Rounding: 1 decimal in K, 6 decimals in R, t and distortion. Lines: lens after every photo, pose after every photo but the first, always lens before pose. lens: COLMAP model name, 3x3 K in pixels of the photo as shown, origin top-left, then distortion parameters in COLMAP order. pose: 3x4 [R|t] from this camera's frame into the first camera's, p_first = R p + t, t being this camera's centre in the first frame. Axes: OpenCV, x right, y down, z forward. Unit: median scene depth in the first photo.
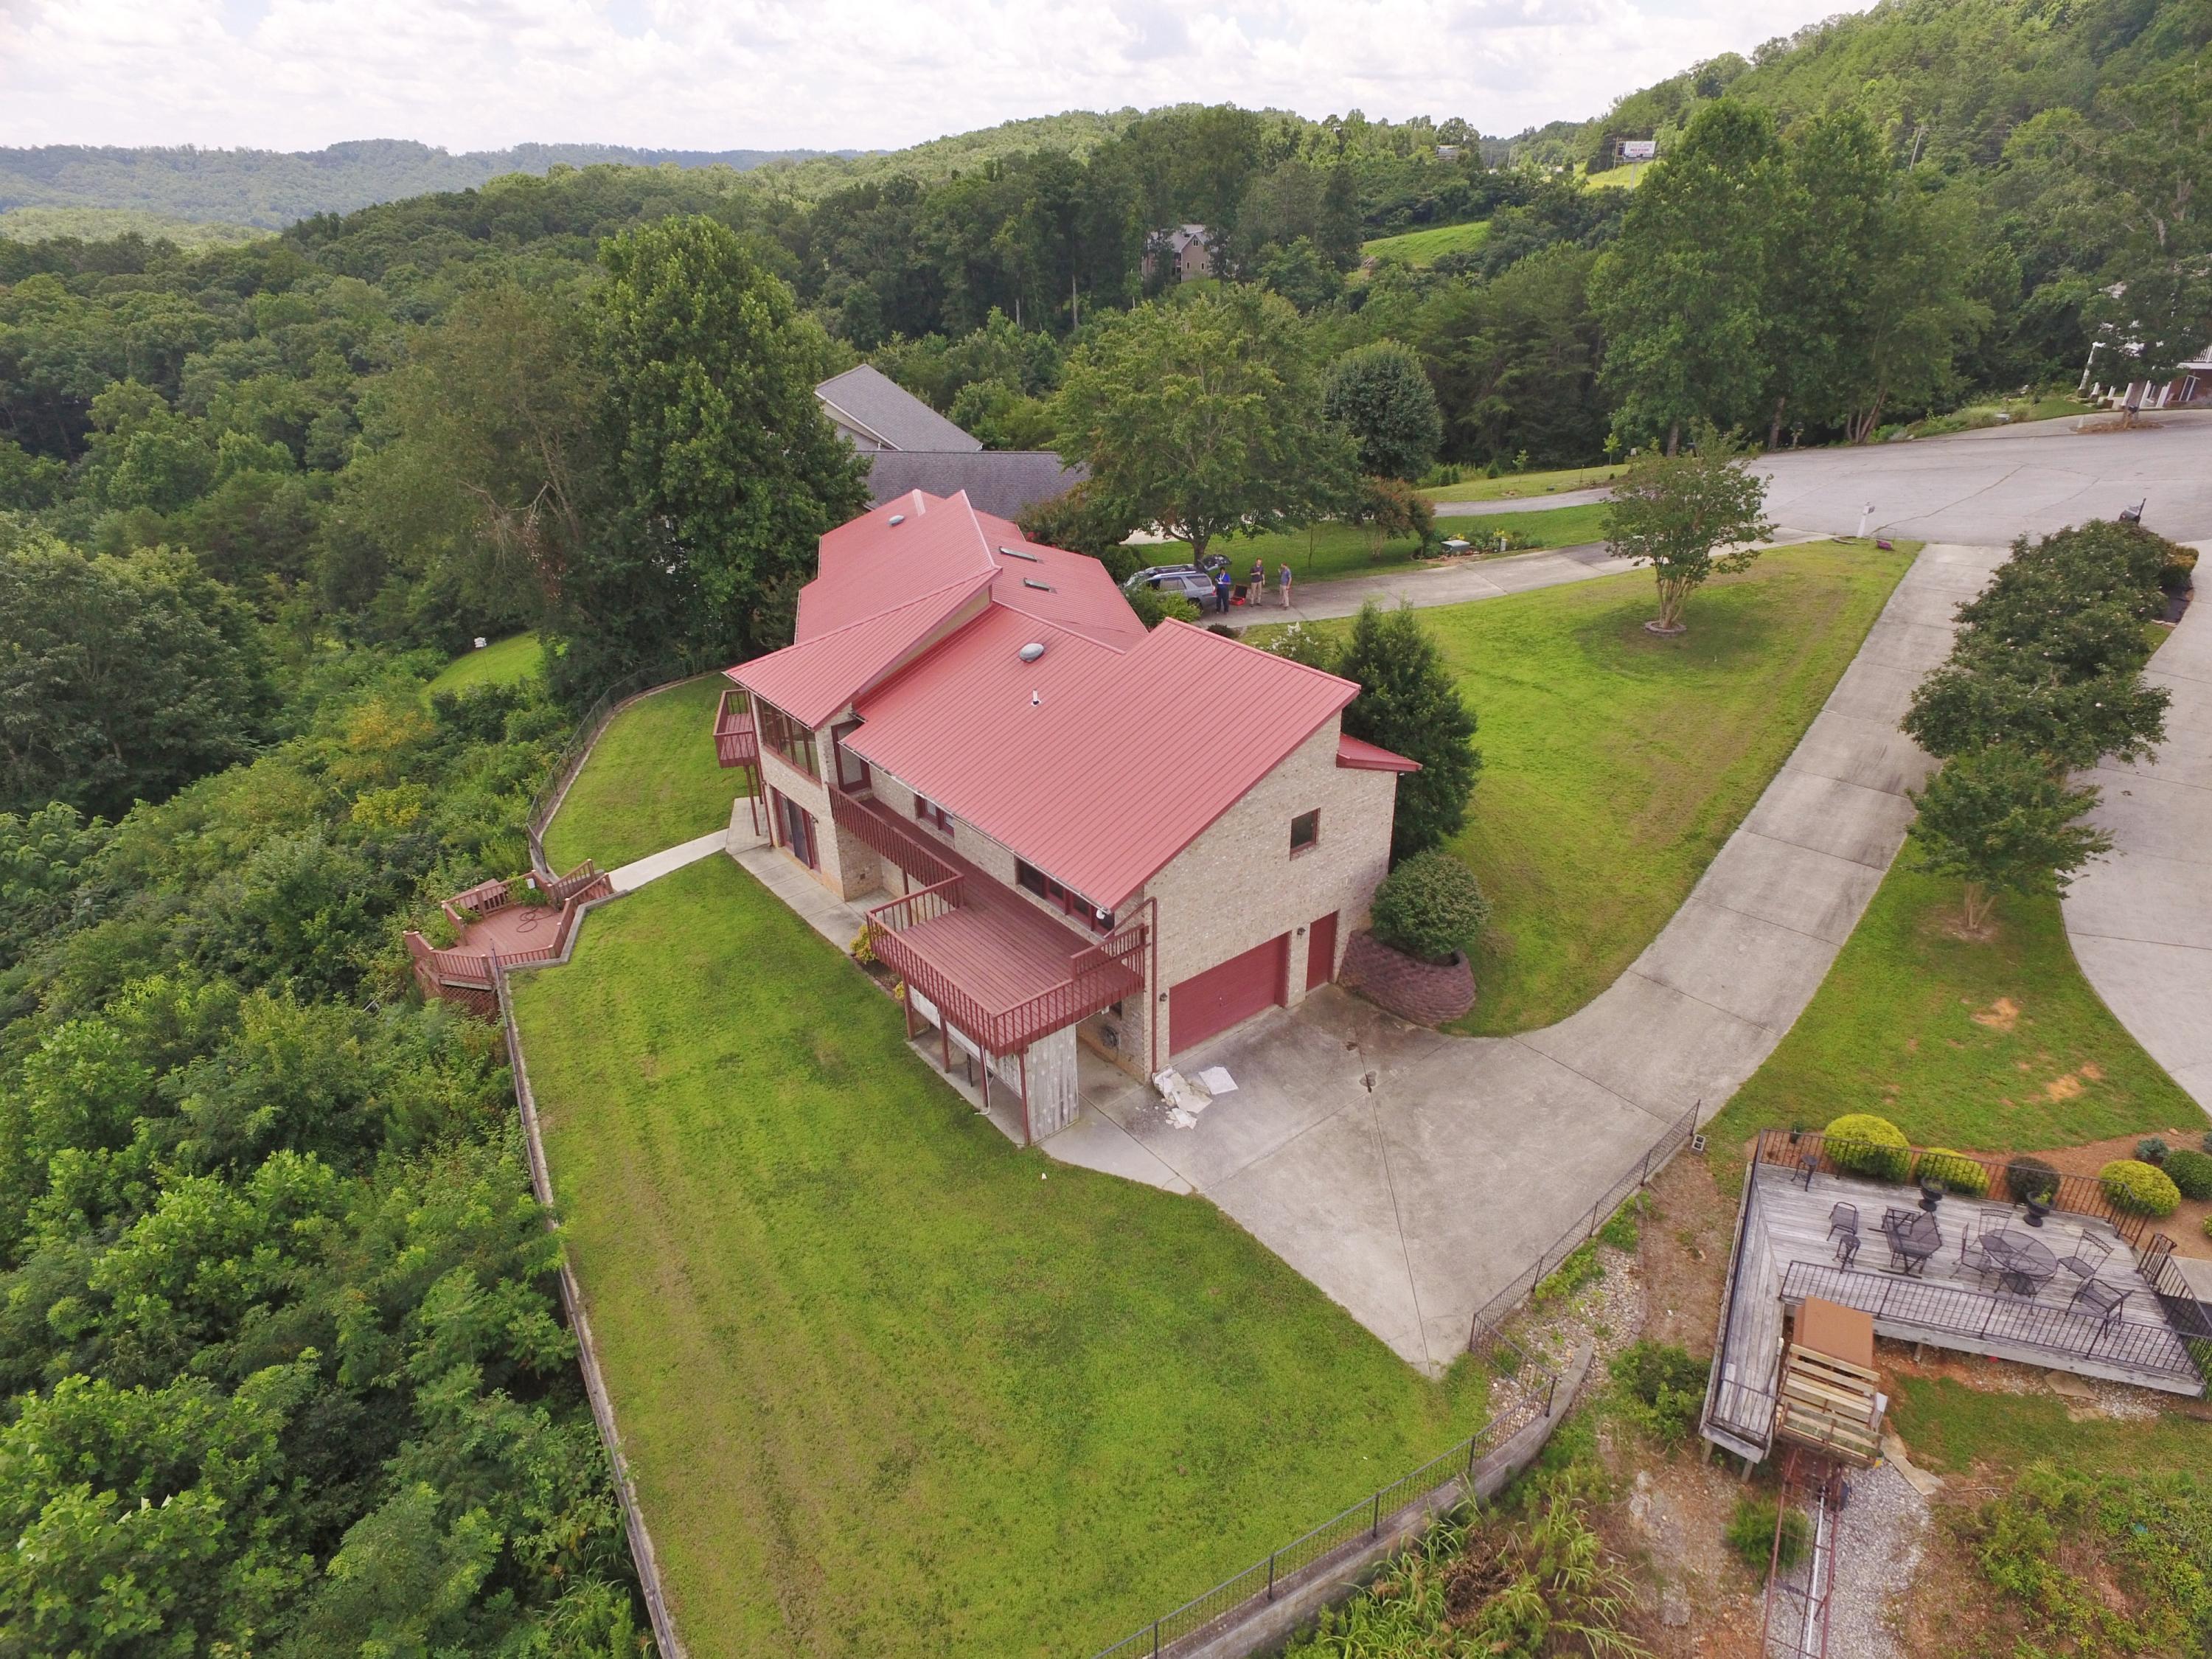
lens RADIAL K [[1288.3, 0, 1105.7], [0, 1288.3, 817.1], [0, 0, 1]] dist [-0.009555, 0.011342]
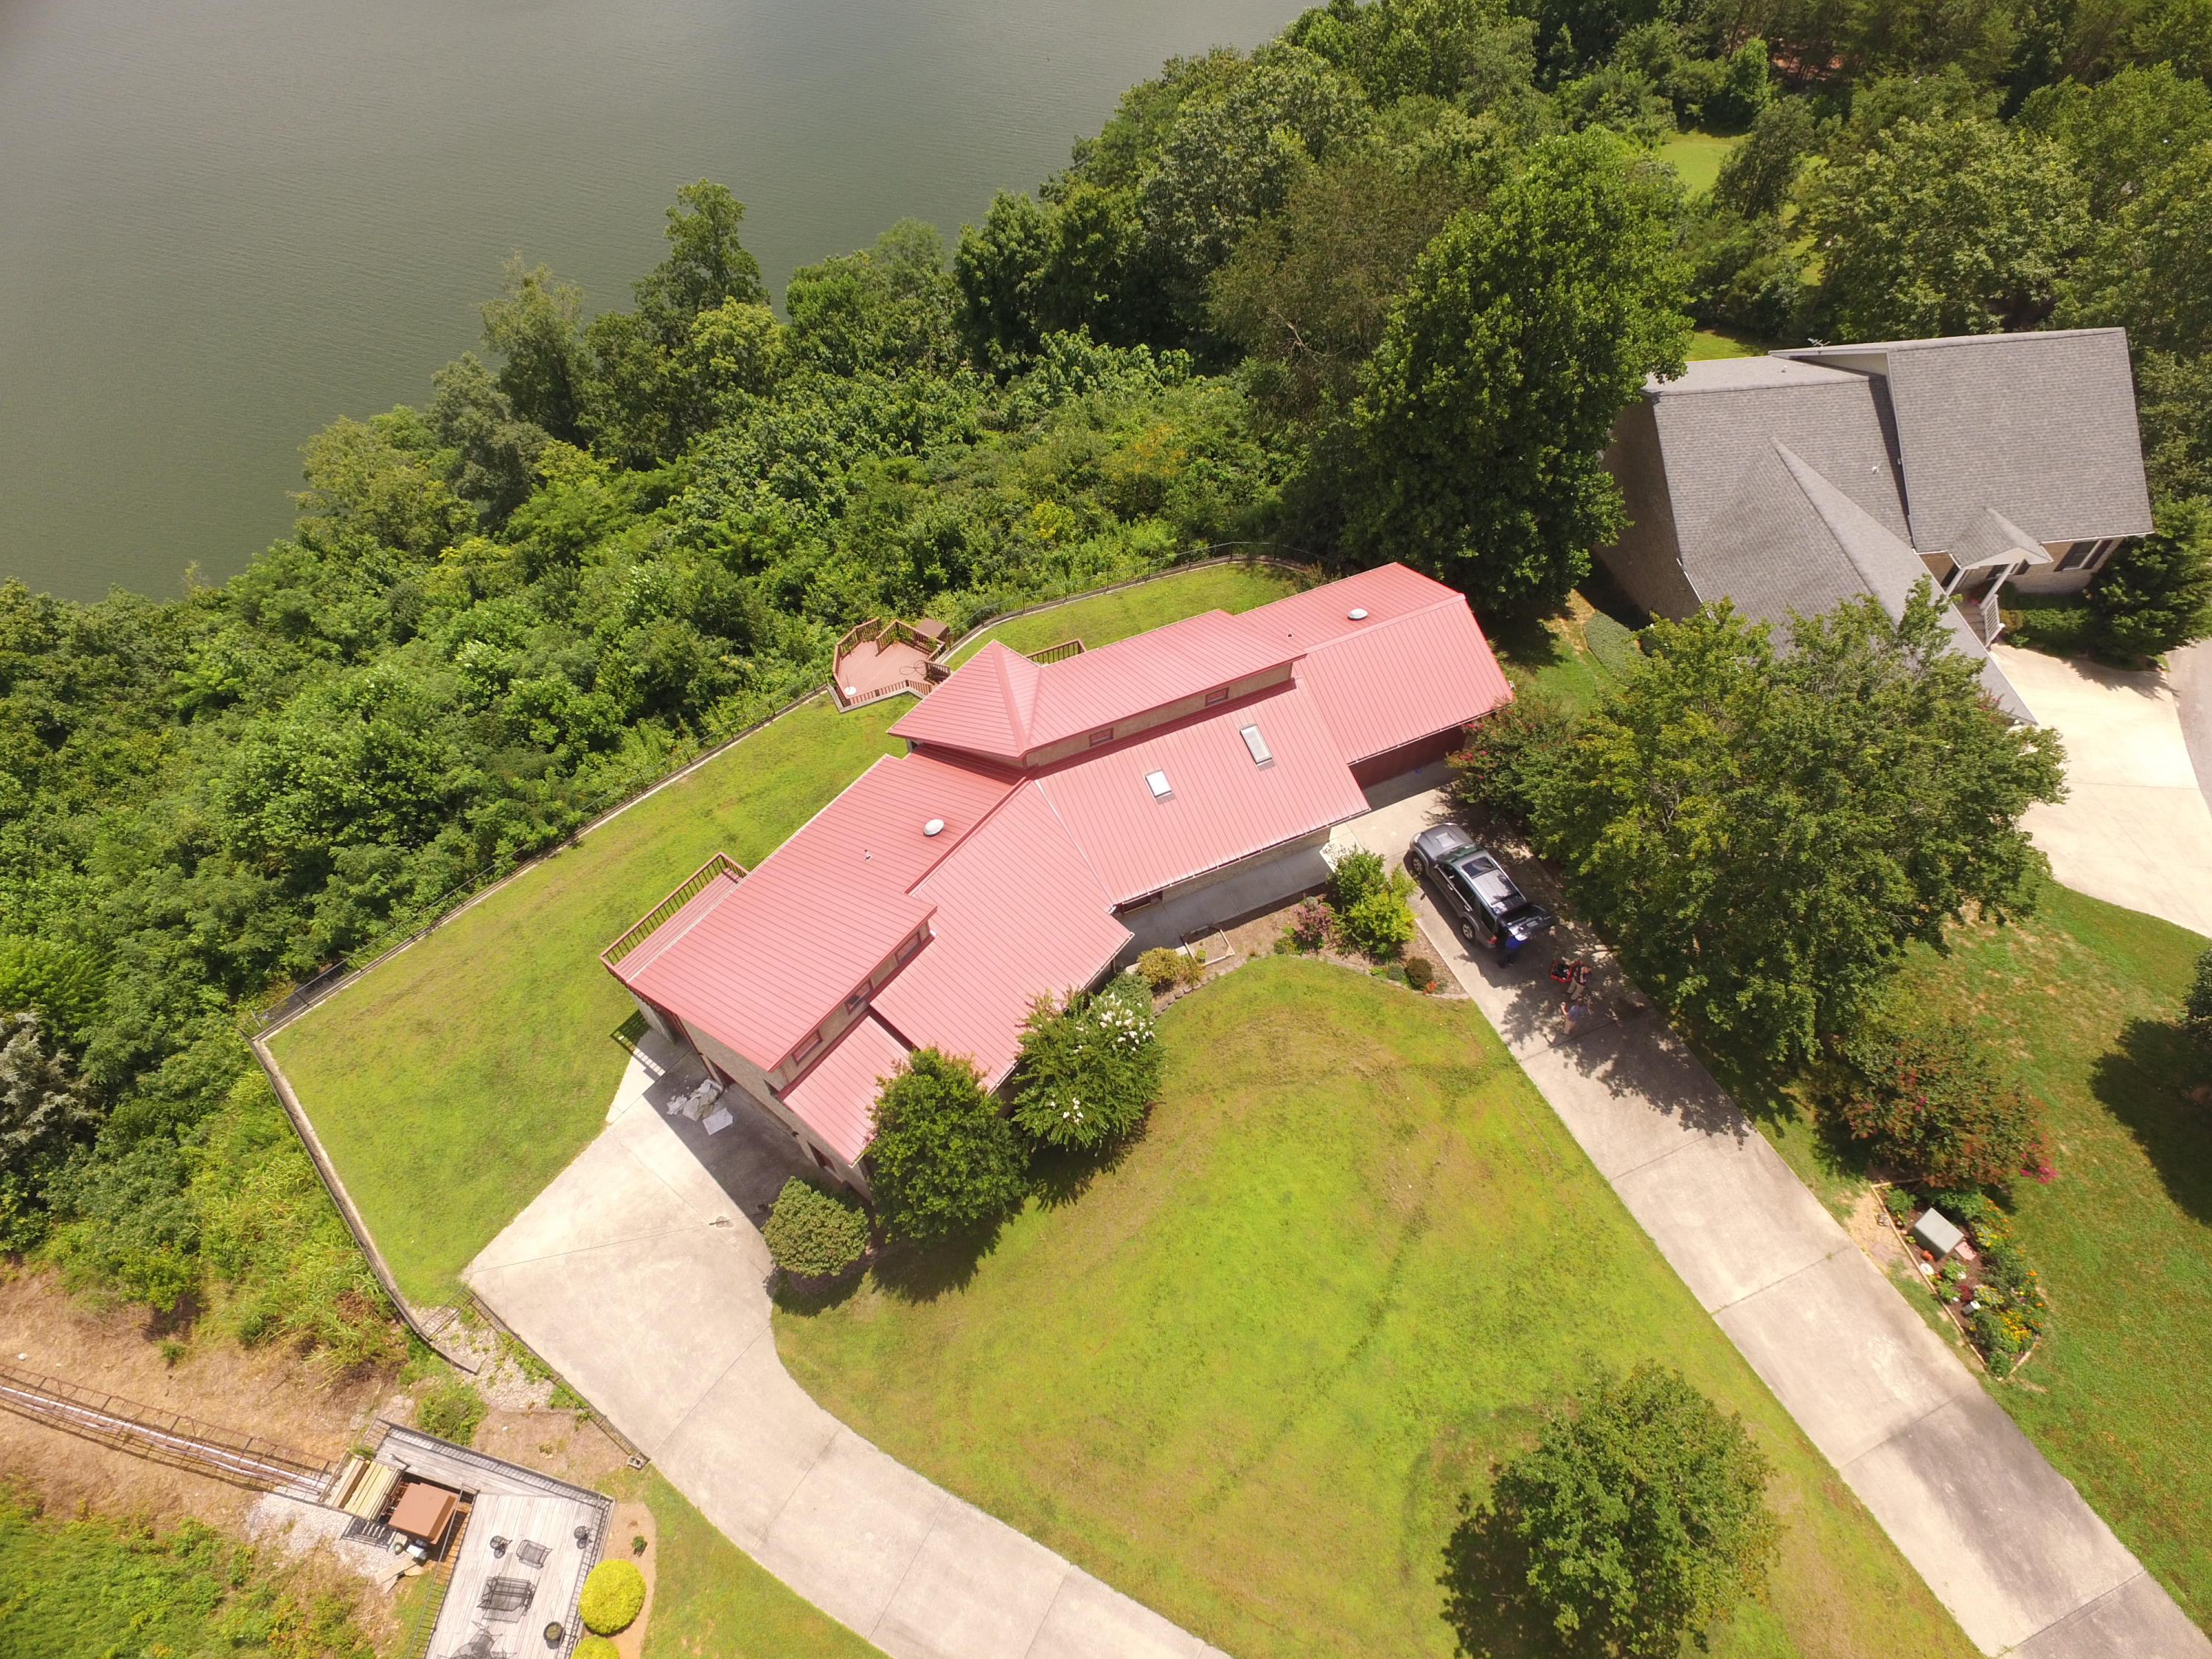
lens RADIAL K [[1281.8, 0, 1109.5], [0, 1281.8, 824.6], [0, 0, 1]] dist [-0.006577, 0.010337]
pose [[0.231169, 0.779283, -0.582476, 0.750004], [-0.422241, 0.619730, 0.661549, -1.106790], [0.876512, 0.093016, 0.472308, 0.675694]]
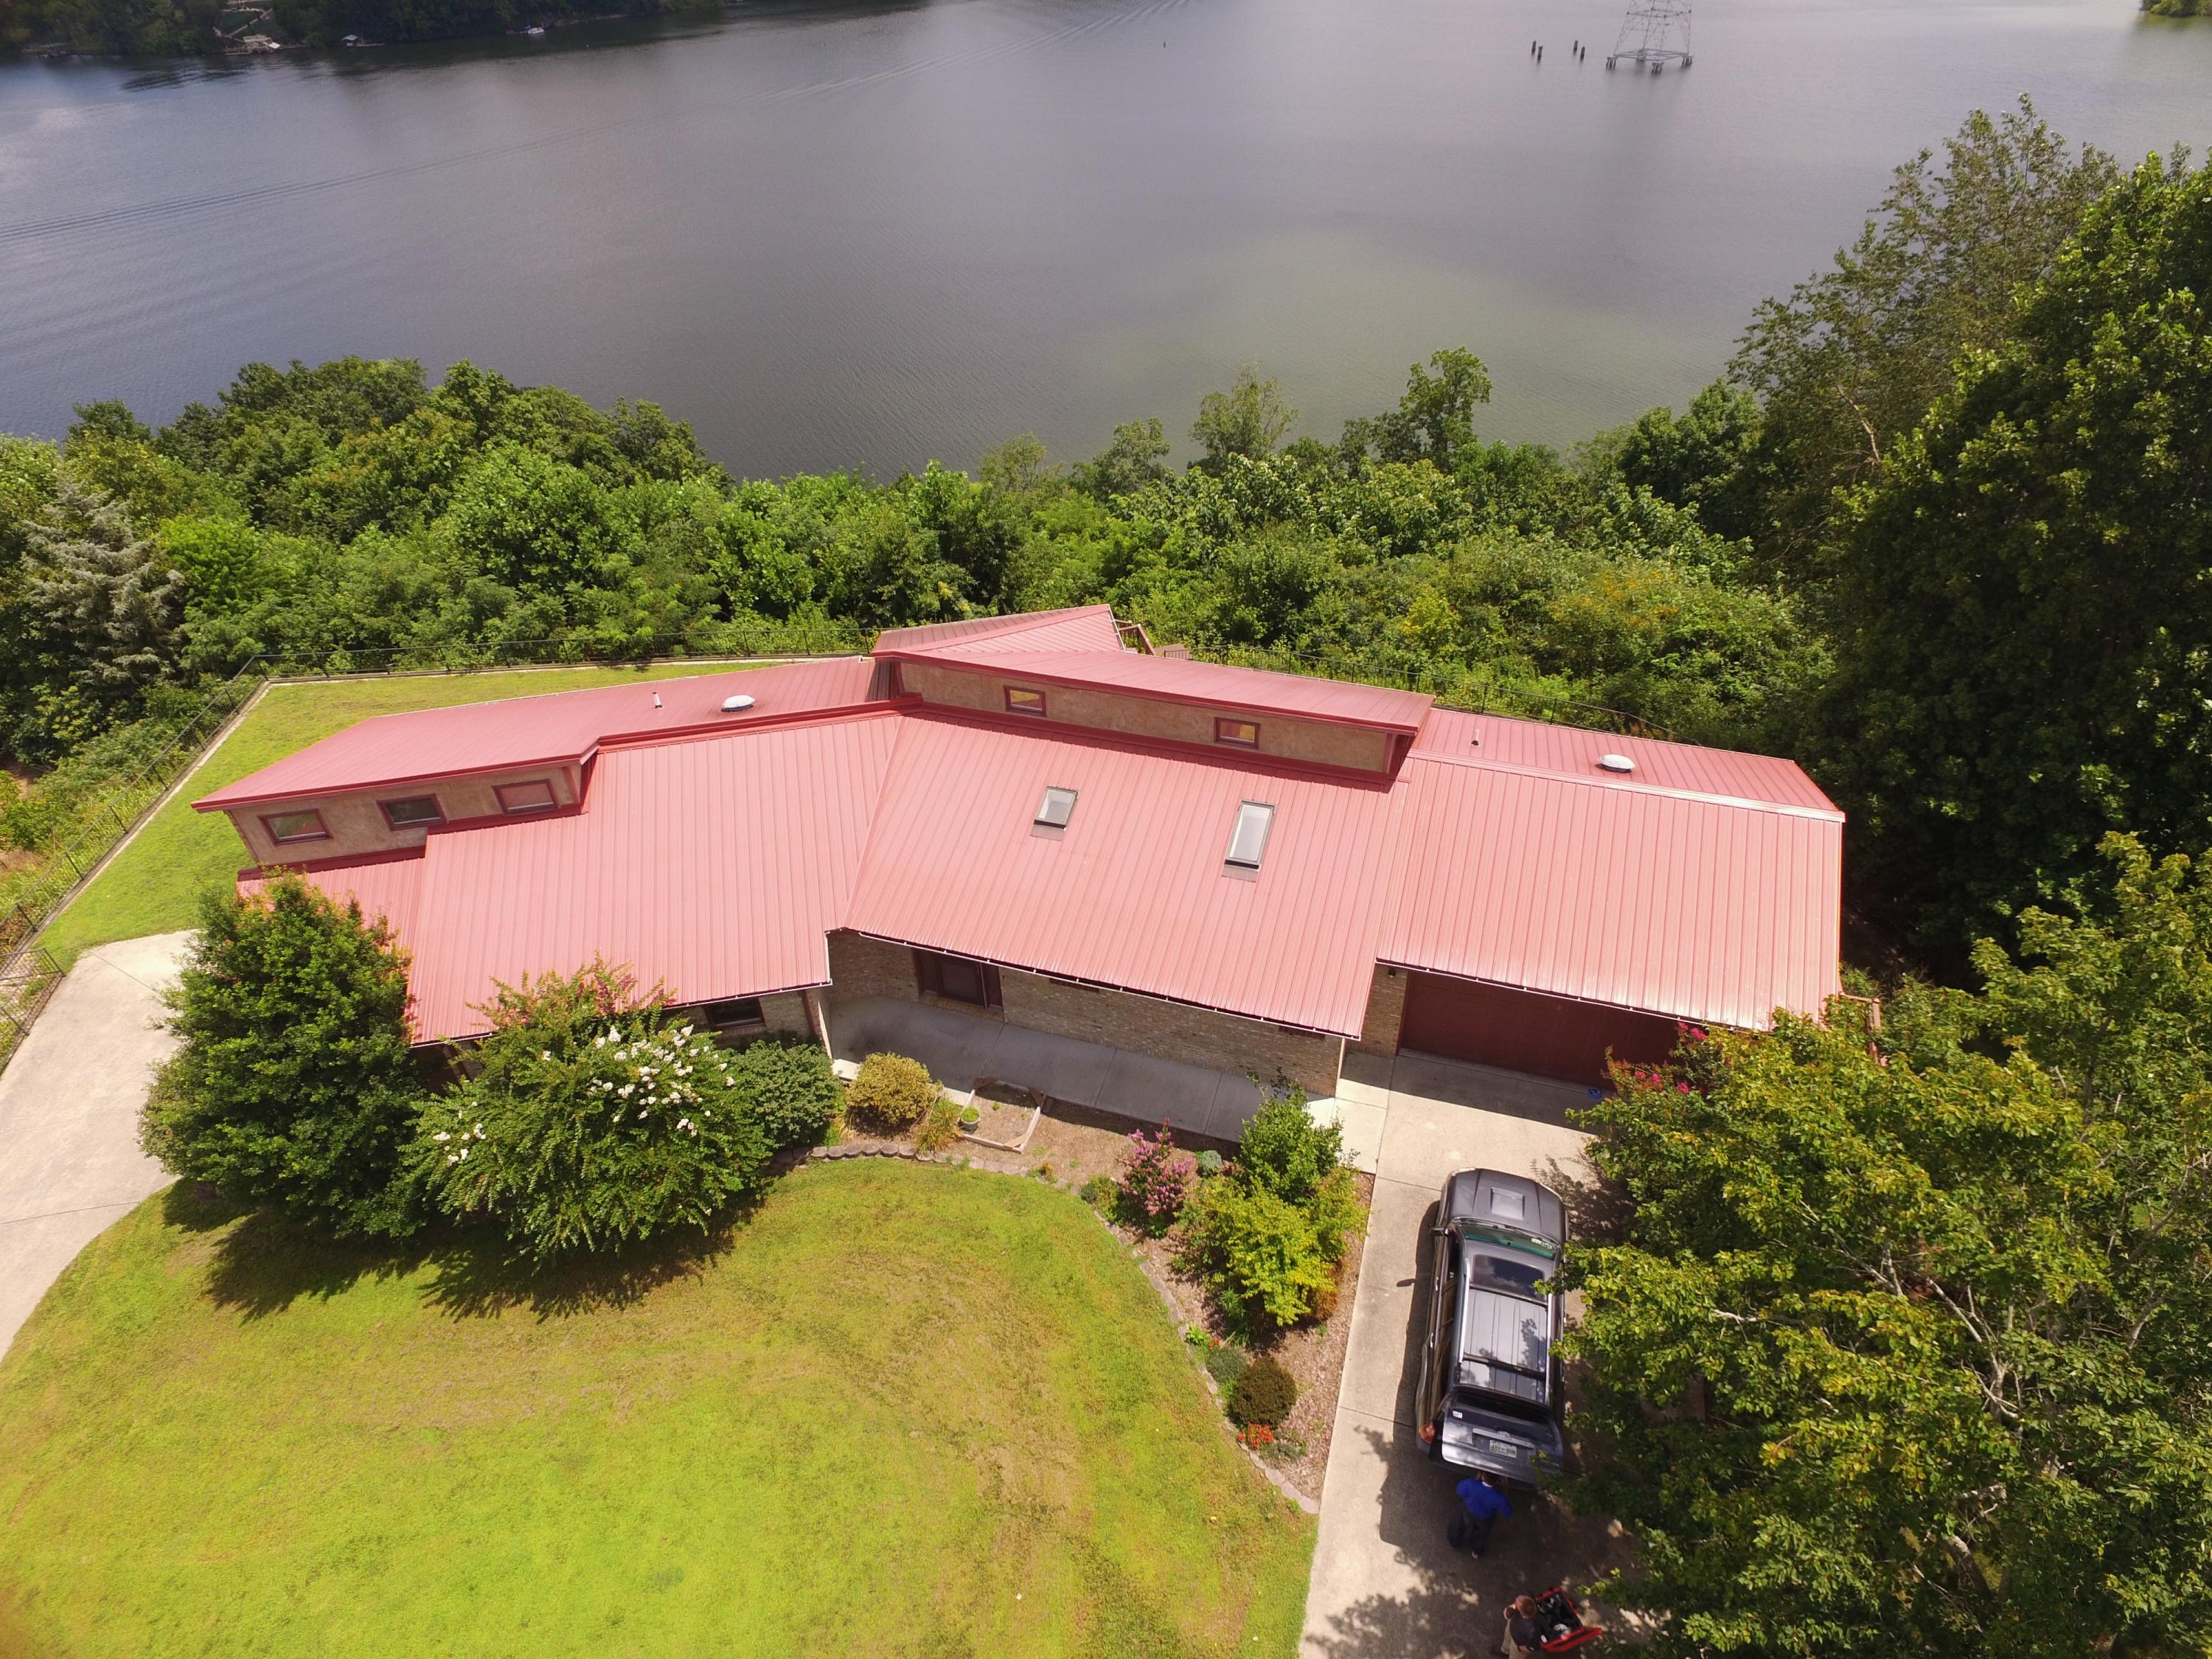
lens RADIAL K [[1288.3, 0, 1105.7], [0, 1288.3, 817.1], [0, 0, 1]] dist [-0.009555, 0.011342]
pose [[-0.471263, 0.572752, -0.670721, 0.447048], [-0.363923, 0.566436, 0.739399, -0.839247], [0.803413, 0.592542, -0.058503, 1.439243]]
